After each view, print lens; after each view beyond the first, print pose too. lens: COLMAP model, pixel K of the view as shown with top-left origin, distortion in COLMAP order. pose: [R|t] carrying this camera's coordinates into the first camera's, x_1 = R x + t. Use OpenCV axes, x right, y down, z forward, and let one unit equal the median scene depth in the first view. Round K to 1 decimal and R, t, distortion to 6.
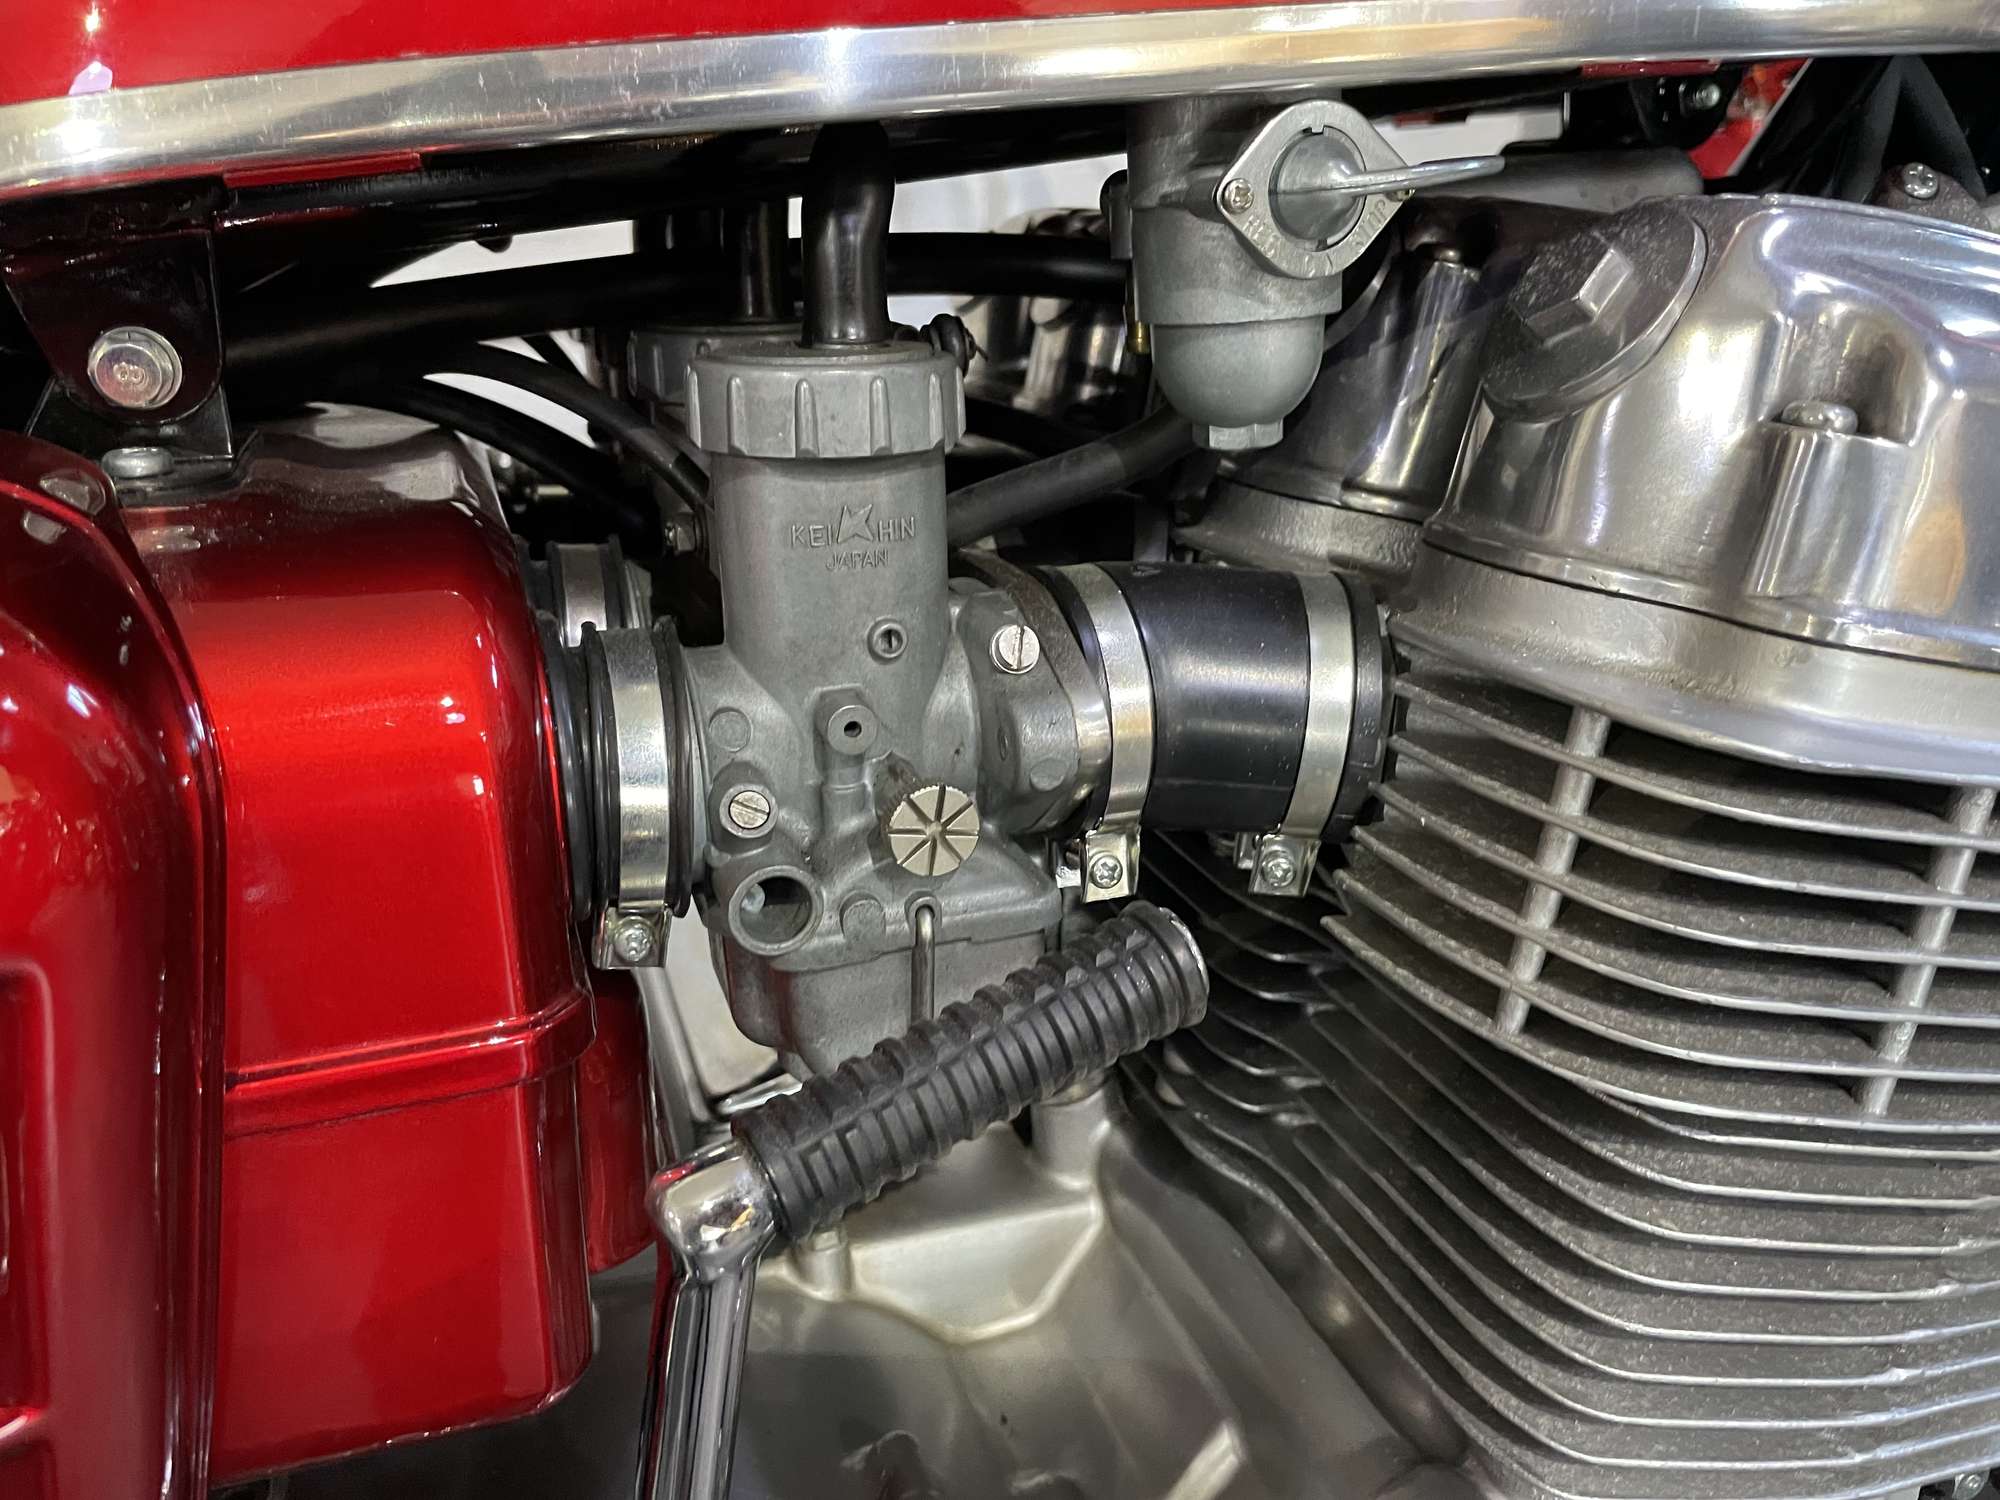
lens RADIAL K [[1478.8, 0, 1000.6], [0, 1478.8, 745.3], [0, 0, 1]] dist [0.021949, -0.022812]
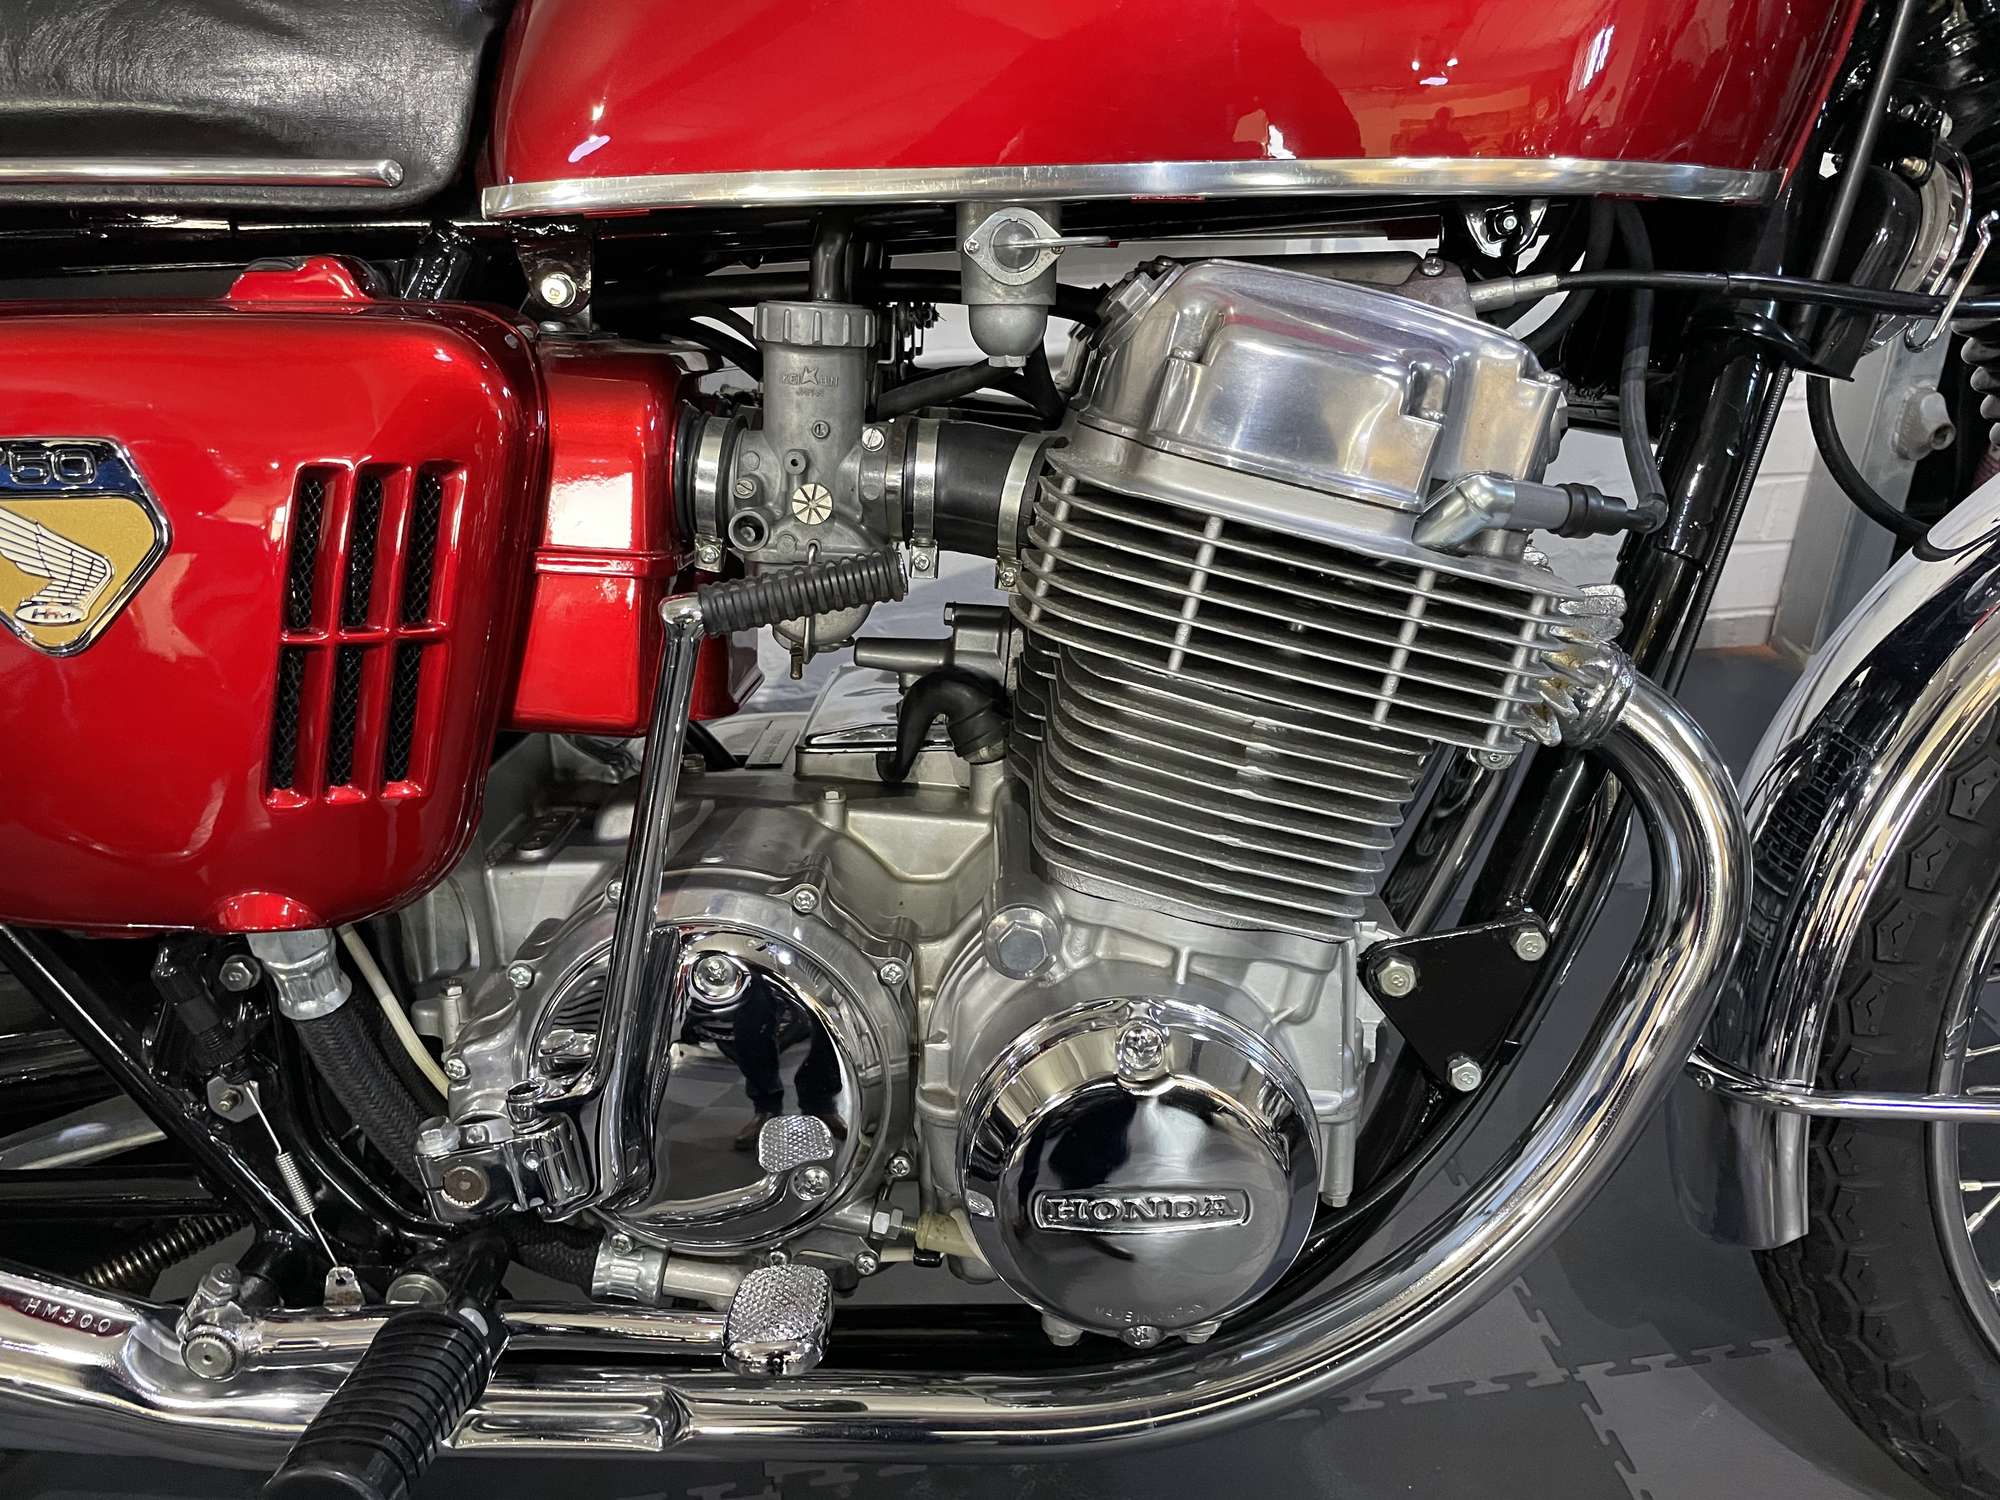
lens RADIAL K [[1478.8, 0, 999.6], [0, 1478.8, 753.1], [0, 0, 1]] dist [0.021949, -0.022812]
pose [[0.938436, 0.153898, -0.309278, 1.002335], [-0.169759, 0.985172, -0.024873, 0.446545], [0.300864, 0.075844, 0.950646, -1.094285]]
